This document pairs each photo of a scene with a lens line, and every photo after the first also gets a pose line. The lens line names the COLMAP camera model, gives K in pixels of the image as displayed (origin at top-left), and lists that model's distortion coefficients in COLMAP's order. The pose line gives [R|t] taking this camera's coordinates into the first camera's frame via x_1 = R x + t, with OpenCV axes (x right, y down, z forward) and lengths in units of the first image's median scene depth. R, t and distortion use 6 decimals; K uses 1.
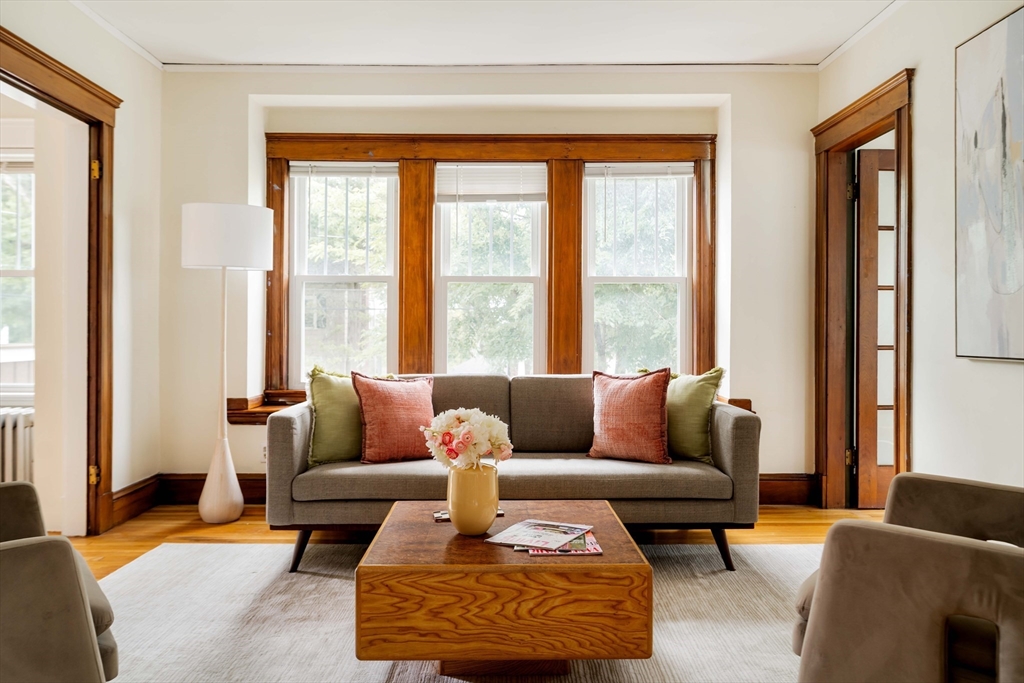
lens RADIAL K [[770.5, 0, 510.6], [0, 770.5, 330.0], [0, 0, 1]] dist [-0.004474, 0.003396]
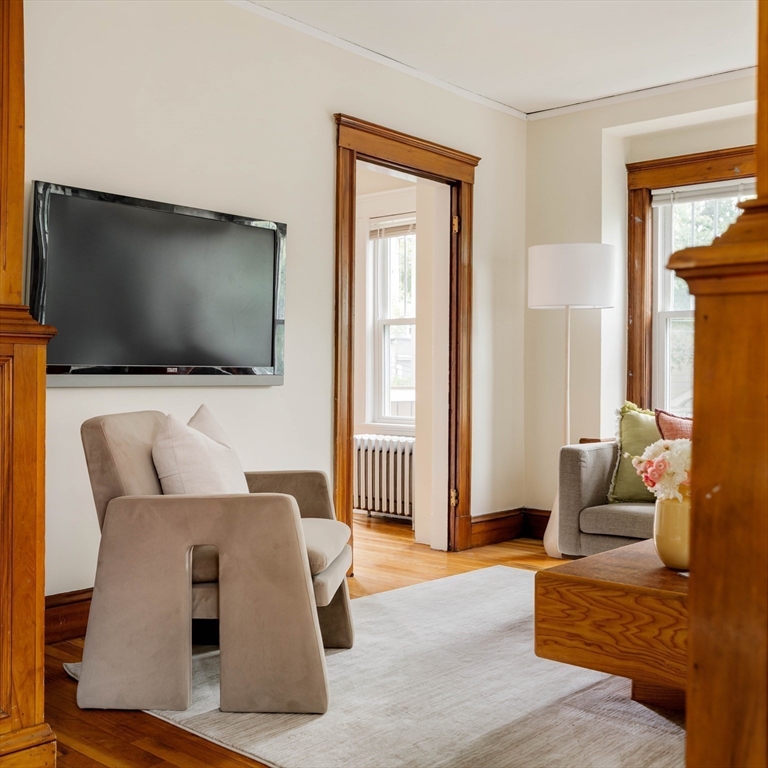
lens RADIAL K [[936.3, 0, 384.1], [0, 936.3, 383.2], [0, 0, 1]] dist [-0.007094, -0.028180]
pose [[0.740265, 0.007300, -0.672276, 0.301581], [-0.009248, 0.999957, 0.000674, 0.022635], [0.672252, 0.005718, 0.740301, -0.077141]]
